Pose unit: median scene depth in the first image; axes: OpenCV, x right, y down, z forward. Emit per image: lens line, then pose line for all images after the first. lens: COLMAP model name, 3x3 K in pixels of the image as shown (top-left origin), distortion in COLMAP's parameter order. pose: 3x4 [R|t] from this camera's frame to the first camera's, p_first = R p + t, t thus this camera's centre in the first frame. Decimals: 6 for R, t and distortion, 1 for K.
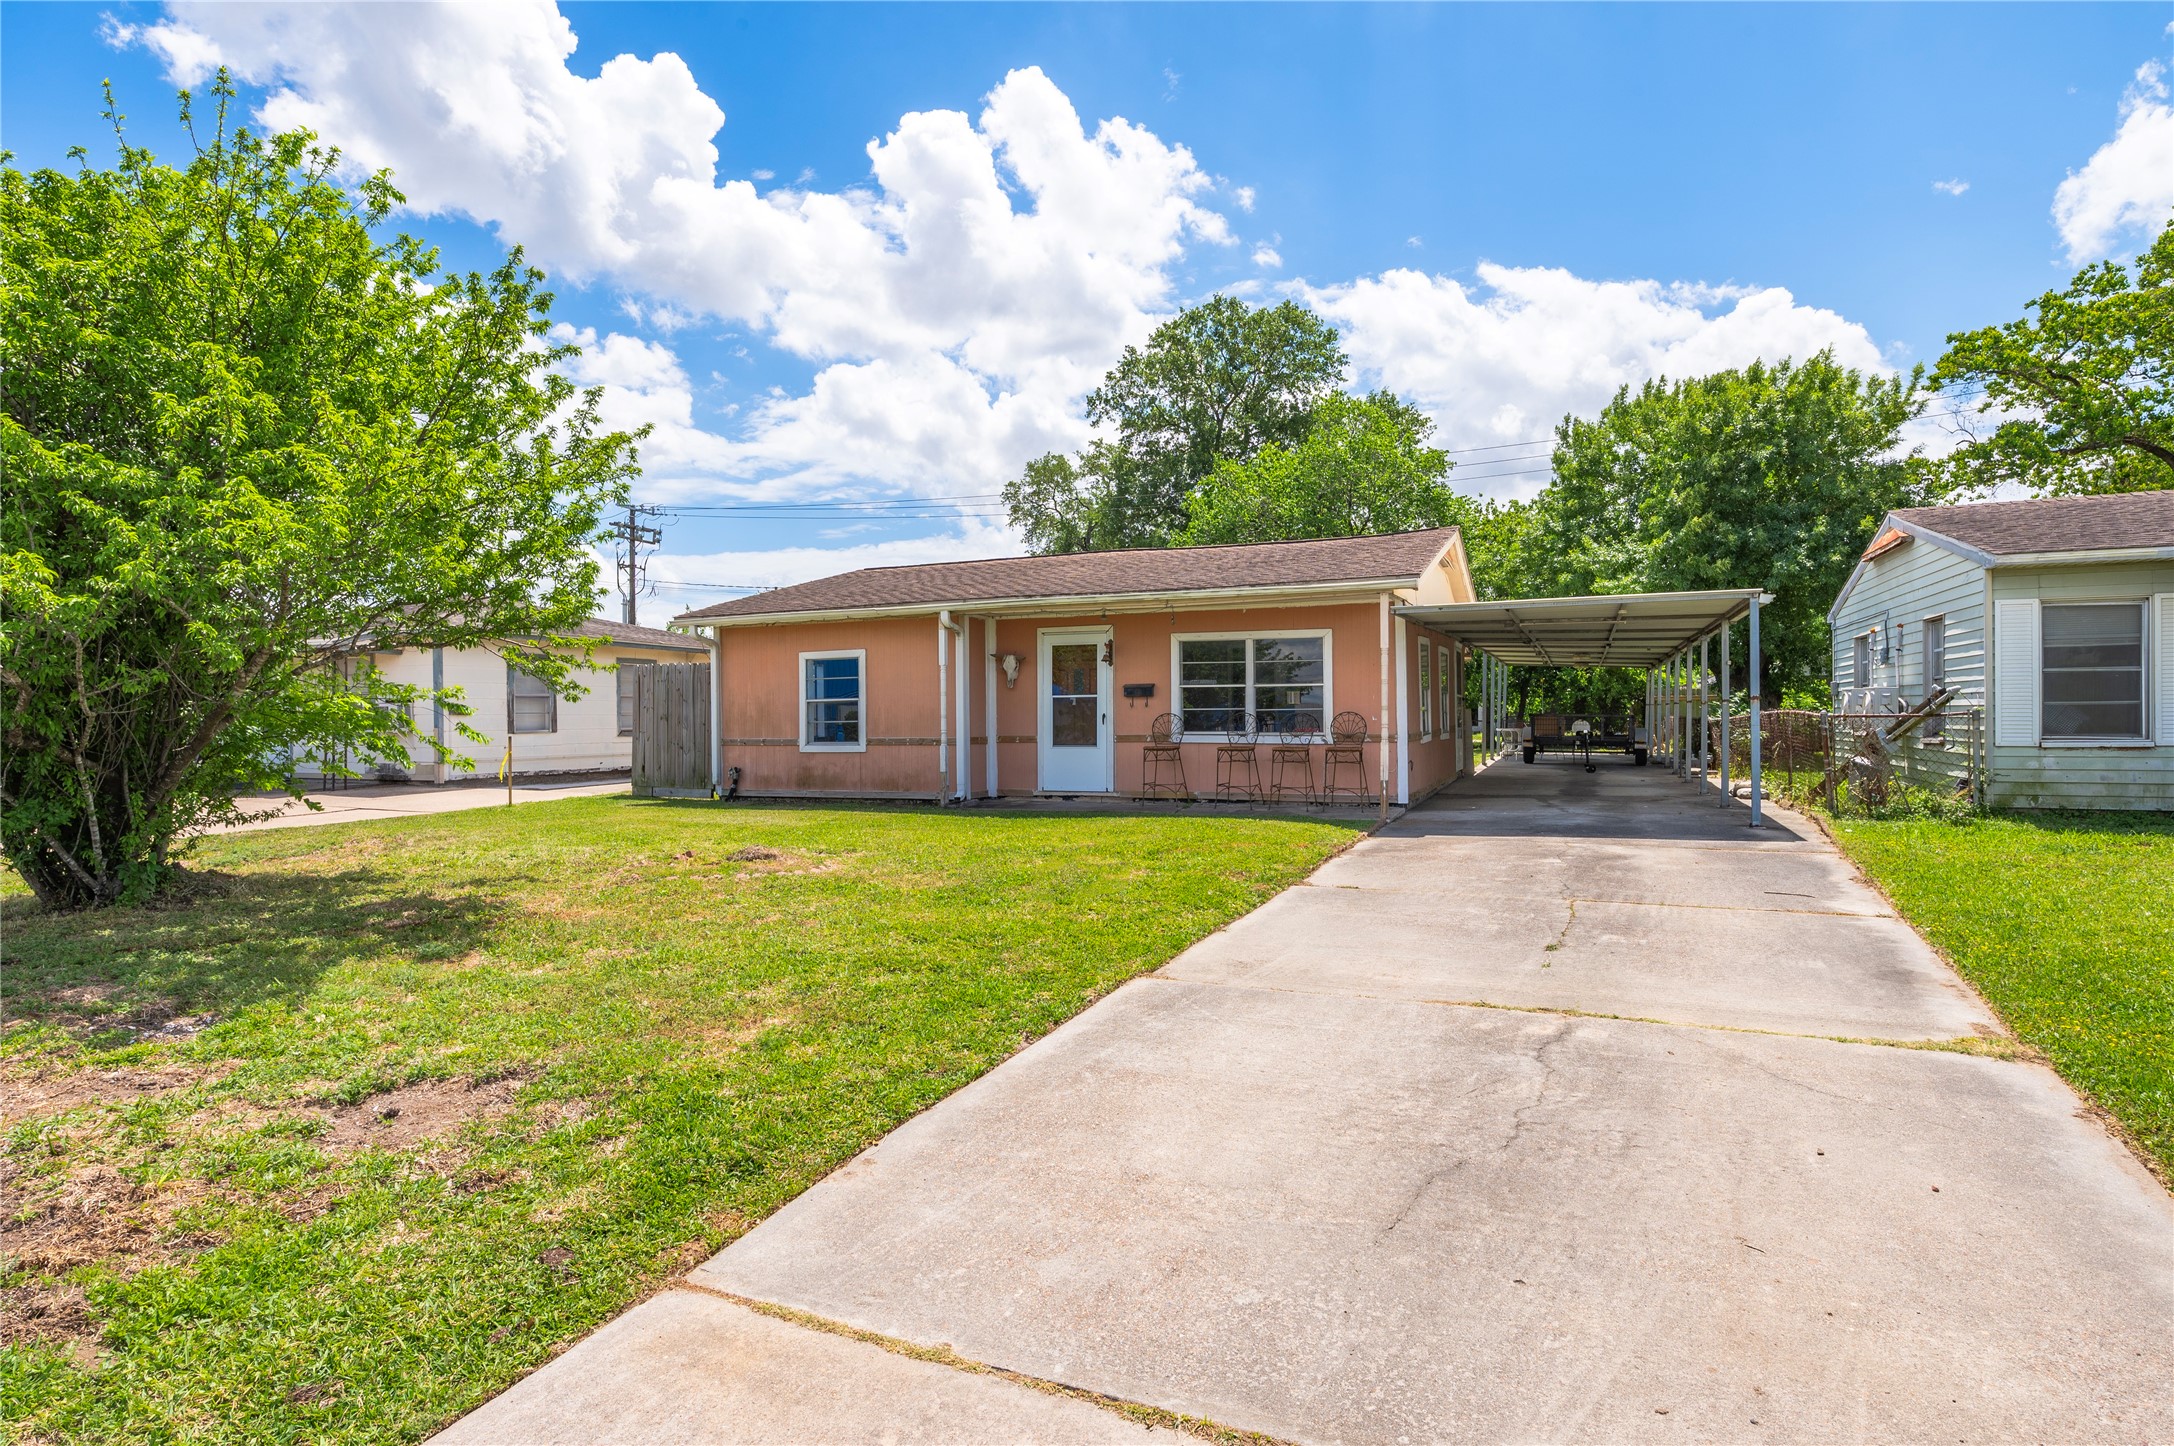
lens RADIAL K [[1177.0, 0, 1089.3], [0, 1177.0, 697.7], [0, 0, 1]] dist [-0.003758, -0.000895]
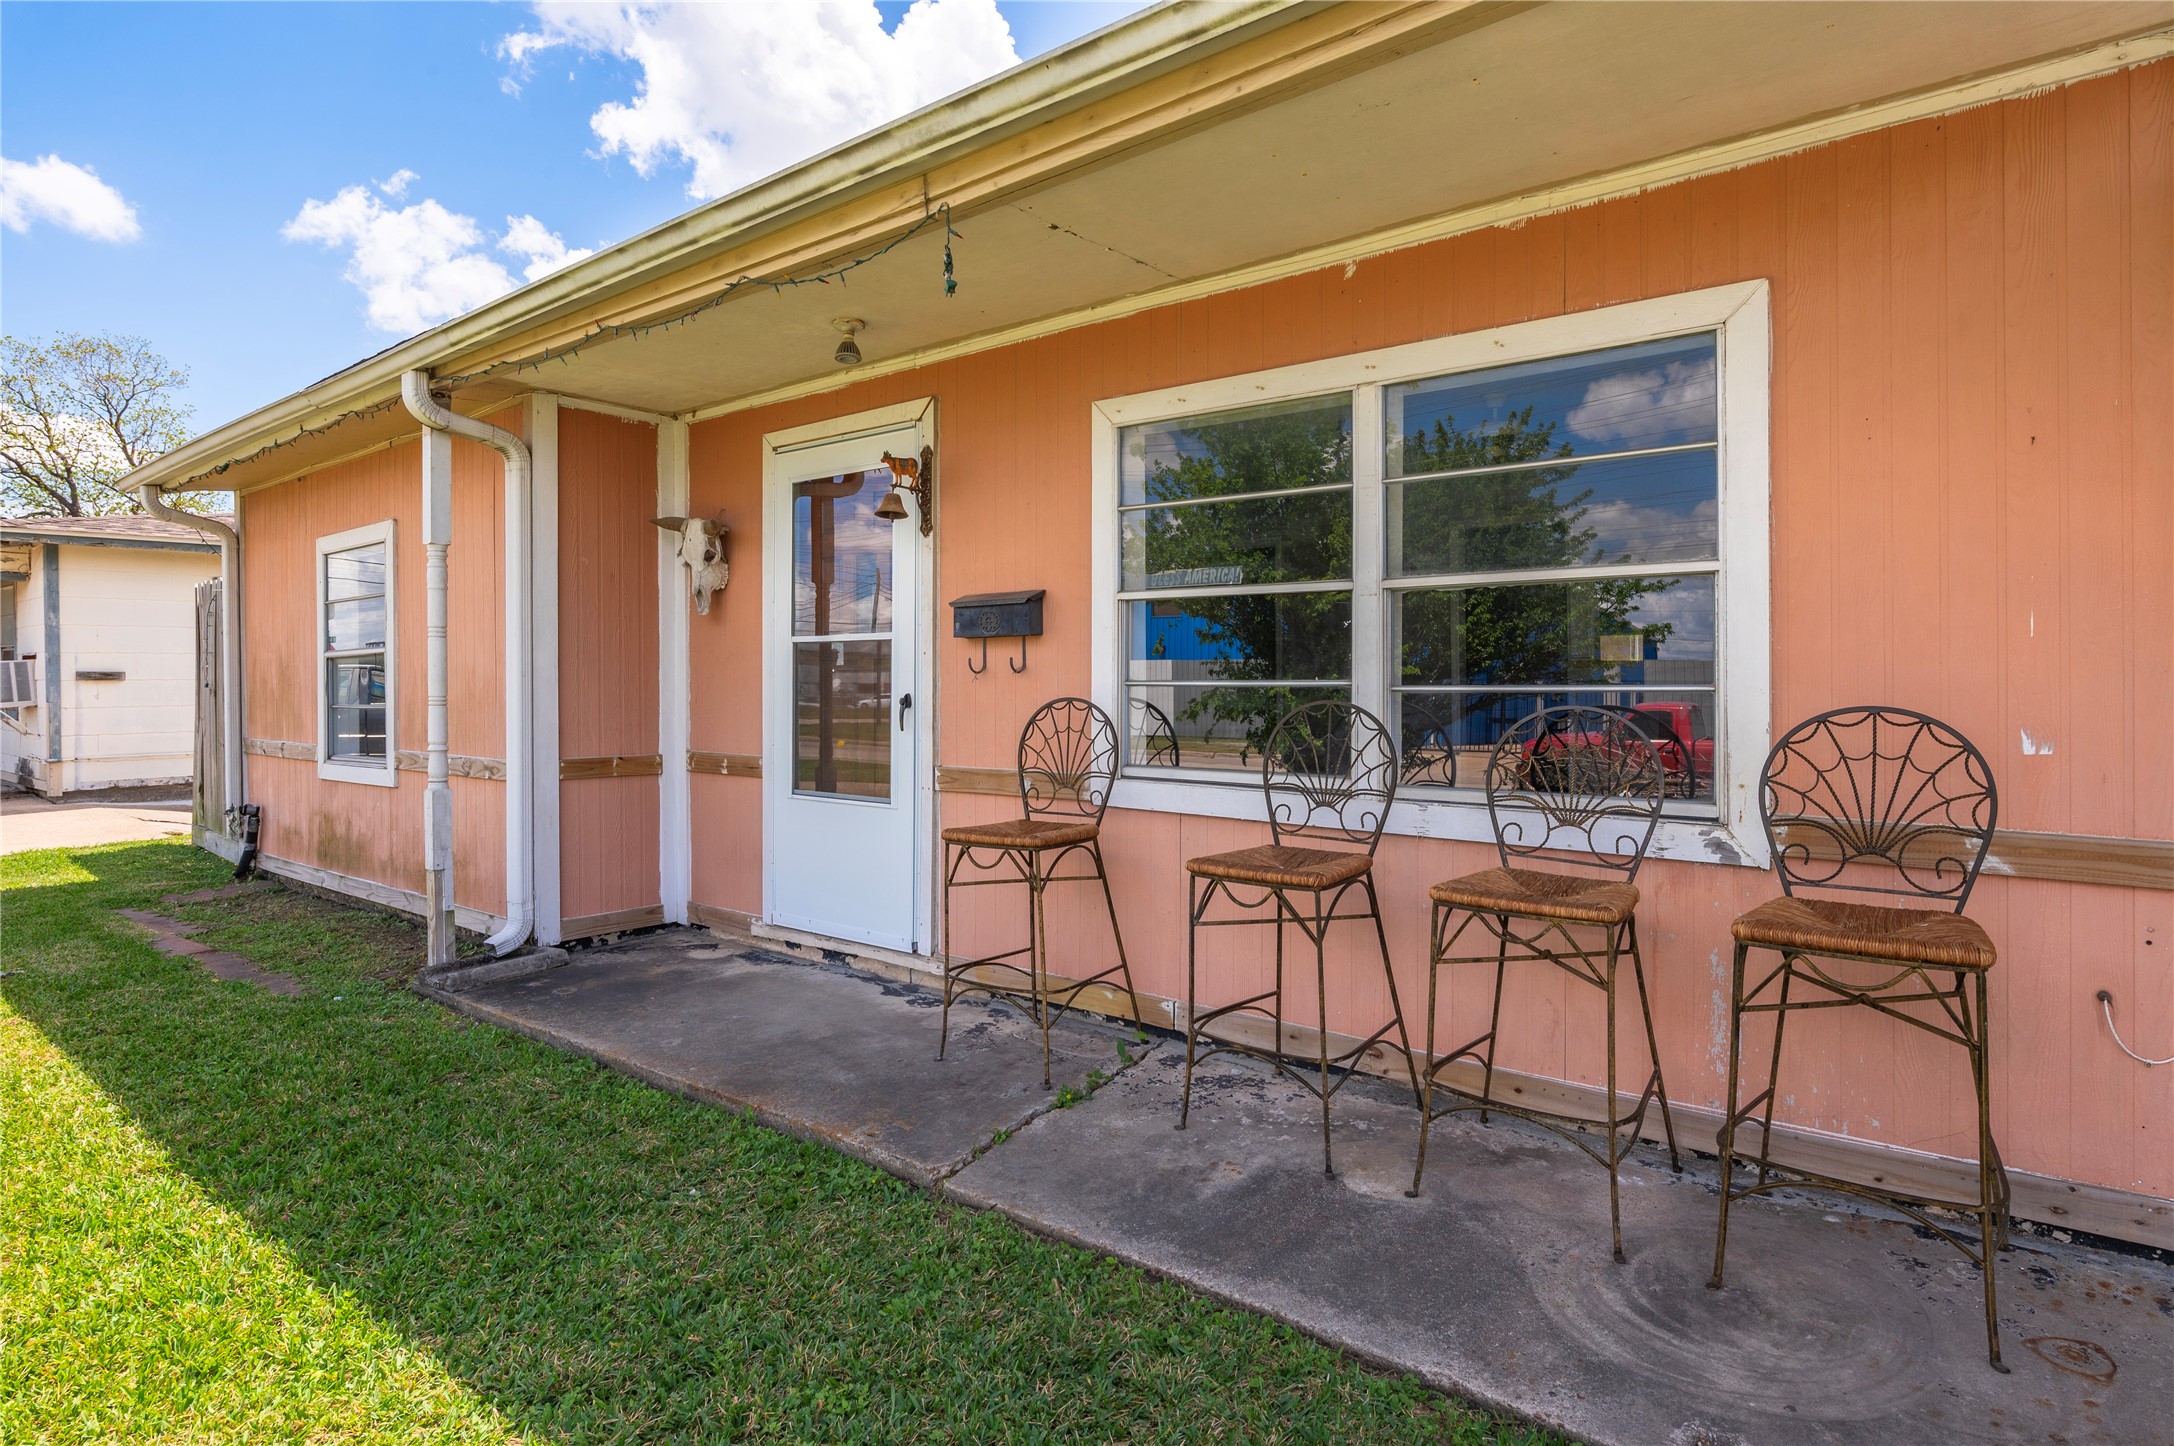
lens RADIAL K [[1177.0, 0, 1089.3], [0, 1177.0, 697.7], [0, 0, 1]] dist [-0.003758, -0.000895]
pose [[0.960215, 0.011486, -0.279026, 0.135474], [-0.003434, 0.999564, 0.029331, 0.005200], [0.279241, -0.027205, 0.959836, 0.694051]]
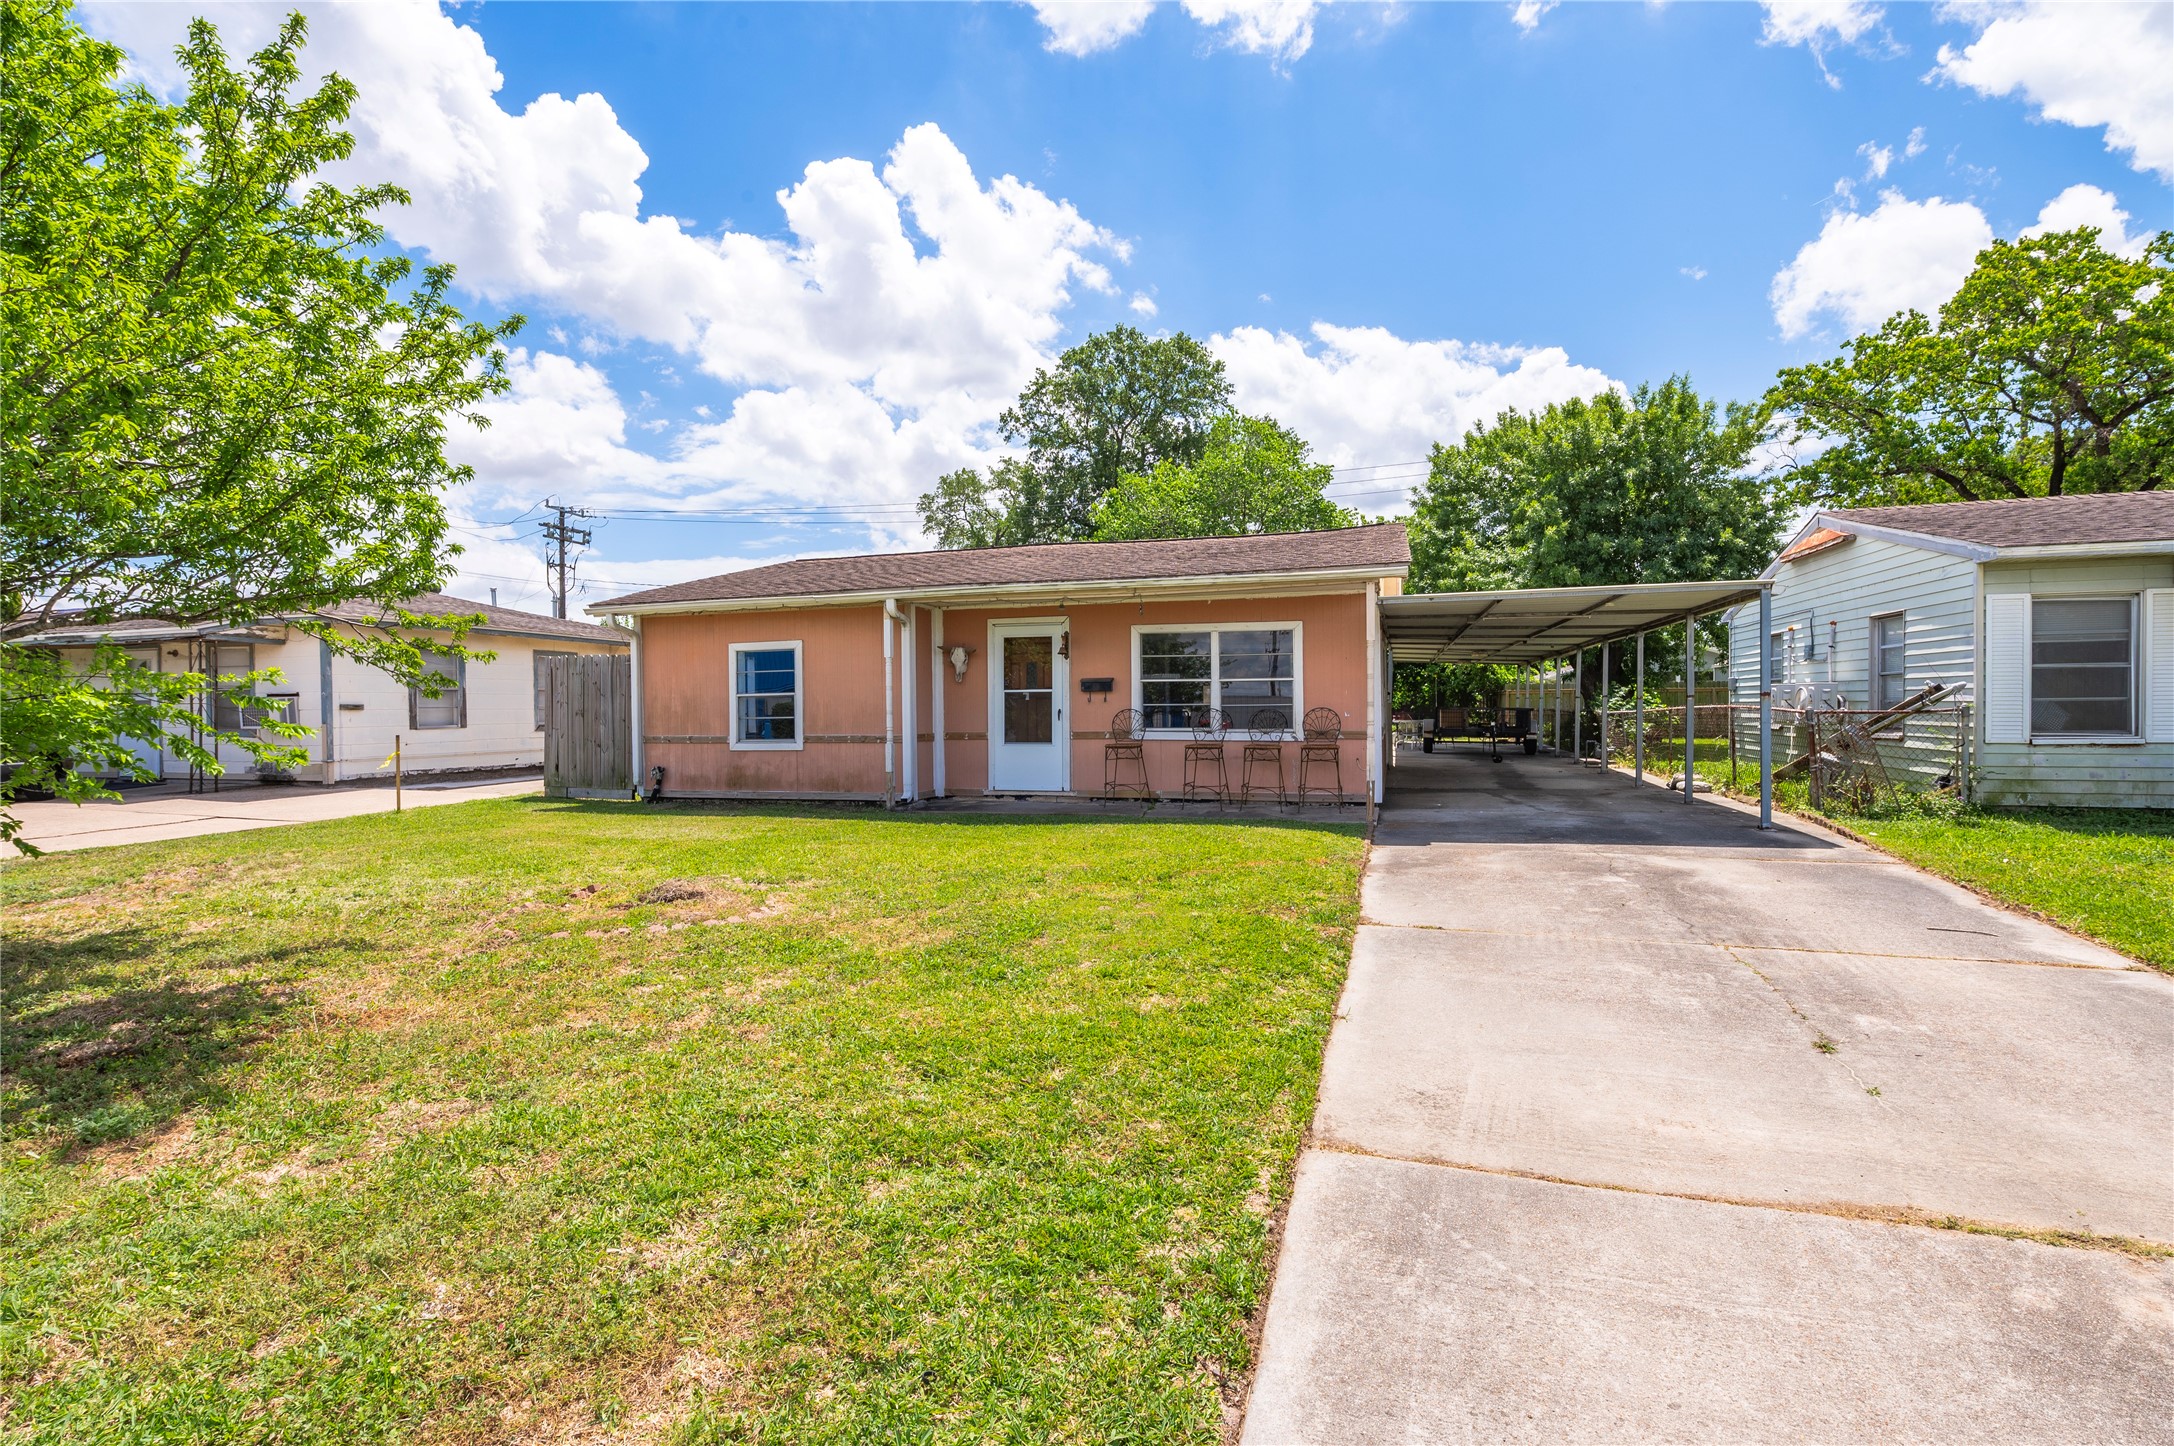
lens RADIAL K [[989.2, 0, 1092.2], [0, 989.2, 730.2], [0, 0, 1]] dist [-0.001284, -0.000330]
pose [[0.993621, -0.003833, 0.112709, -0.049639], [-0.000763, 0.999171, 0.040705, -0.002056], [-0.112772, -0.040532, 0.992794, 0.191973]]
